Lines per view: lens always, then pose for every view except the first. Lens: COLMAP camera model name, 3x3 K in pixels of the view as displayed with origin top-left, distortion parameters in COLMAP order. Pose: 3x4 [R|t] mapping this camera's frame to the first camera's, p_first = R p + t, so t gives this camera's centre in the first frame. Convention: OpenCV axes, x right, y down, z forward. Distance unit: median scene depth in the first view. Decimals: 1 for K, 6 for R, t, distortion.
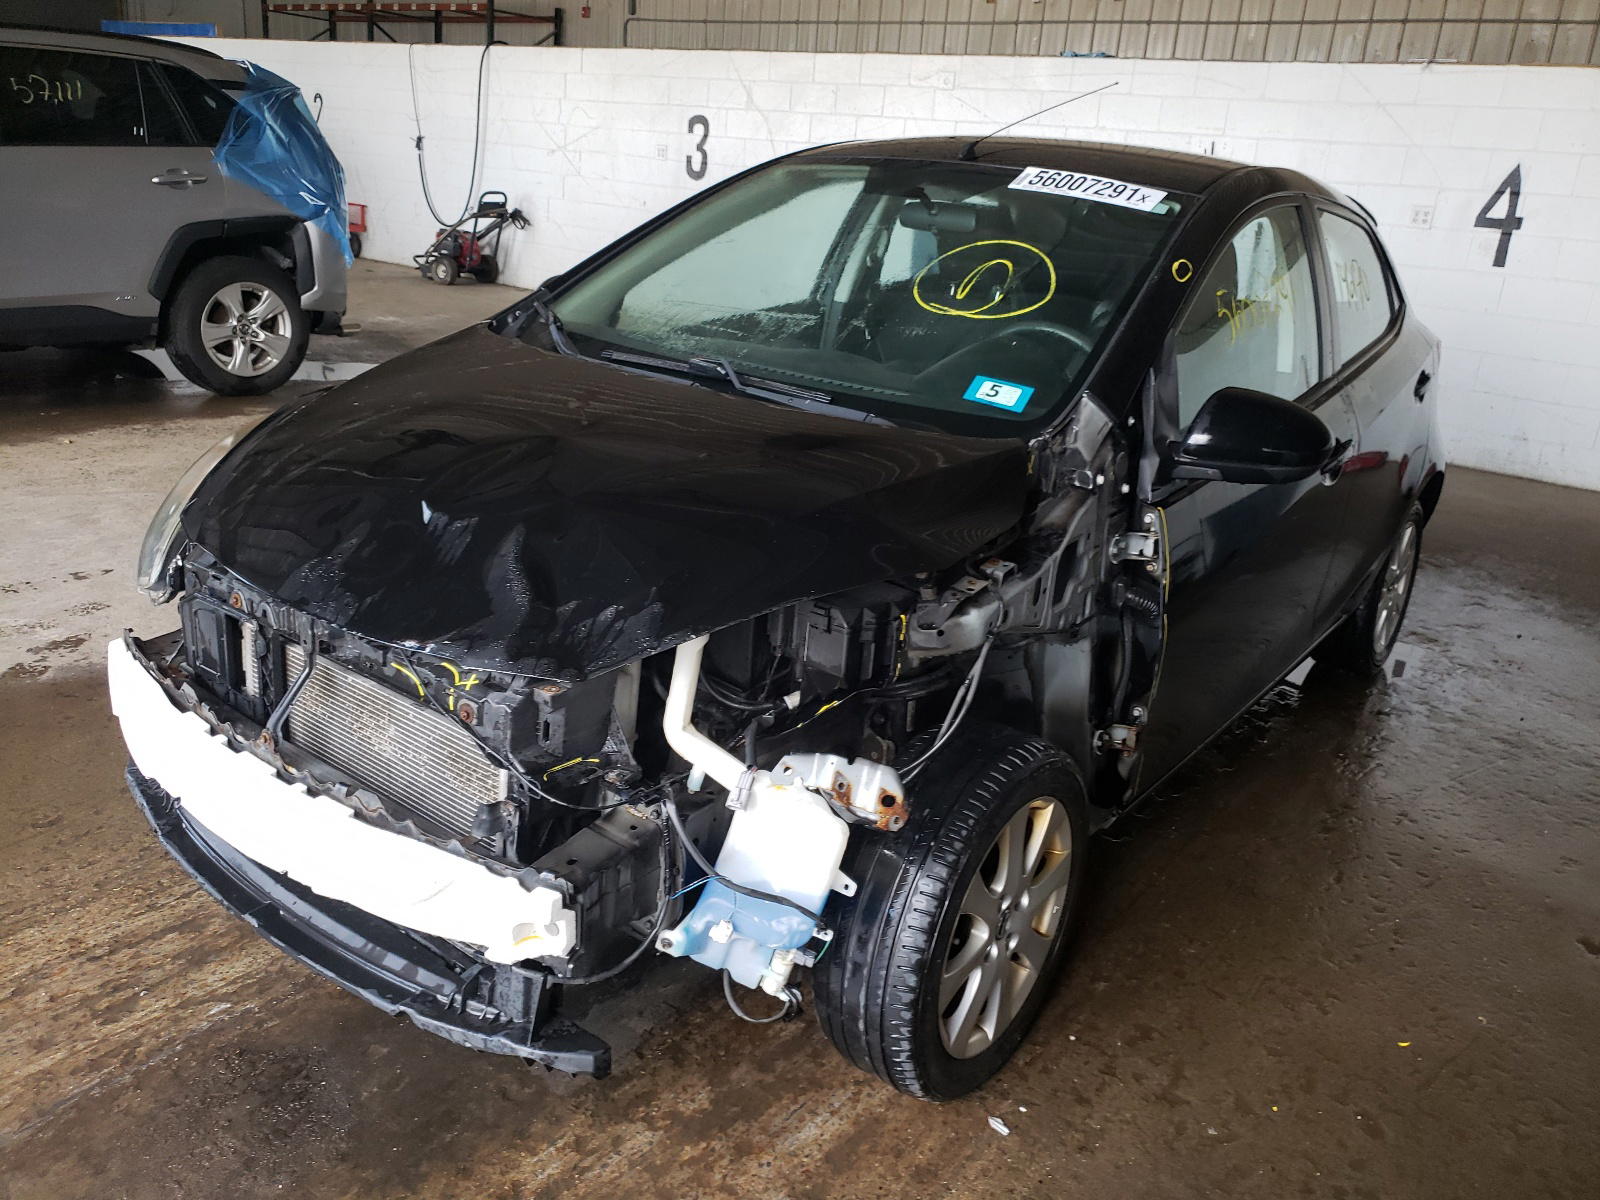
lens RADIAL K [[1220.7, 0, 804.9], [0, 1220.7, 565.1], [0, 0, 1]] dist [0.007777, -0.003594]
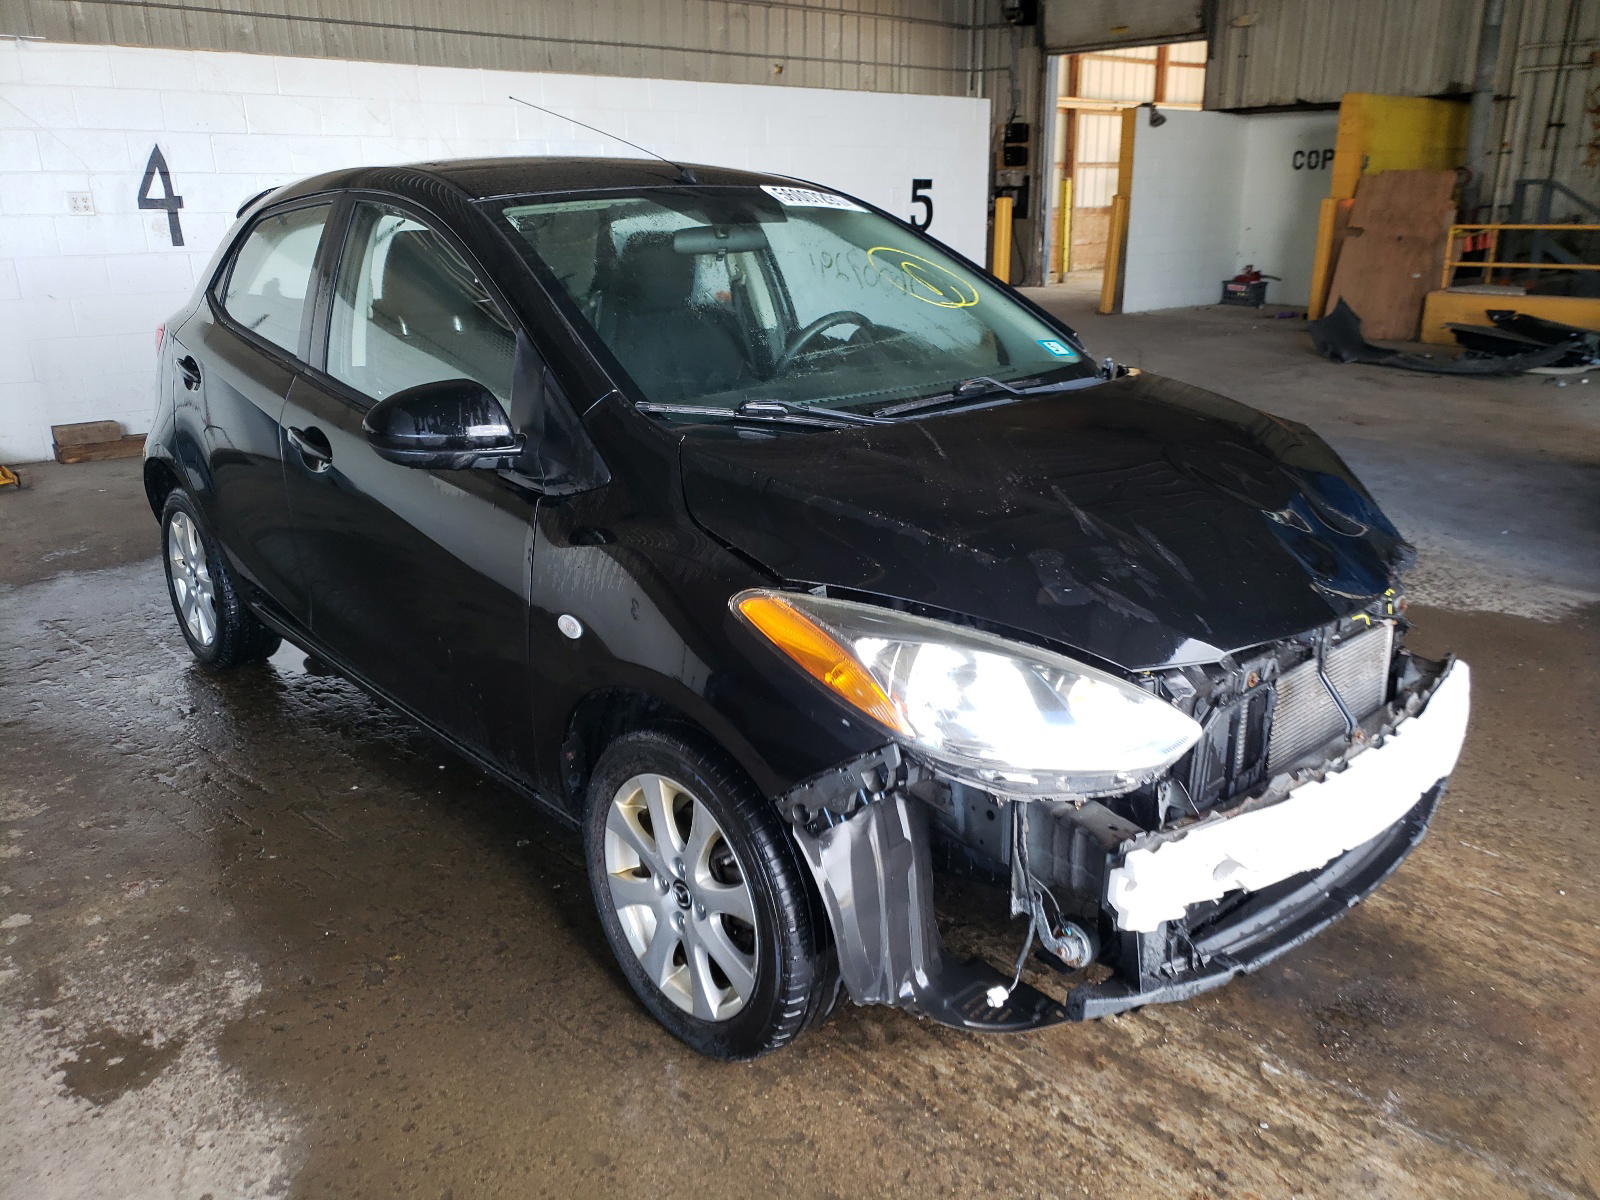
lens RADIAL K [[1220.7, 0, 801.7], [0, 1220.7, 602.0], [0, 0, 1]] dist [0.007777, -0.003594]
pose [[0.190064, -0.383149, 0.903921, -0.776998], [0.325729, 0.893162, 0.310099, -0.251250], [-0.926162, 0.235495, 0.294561, 0.567361]]
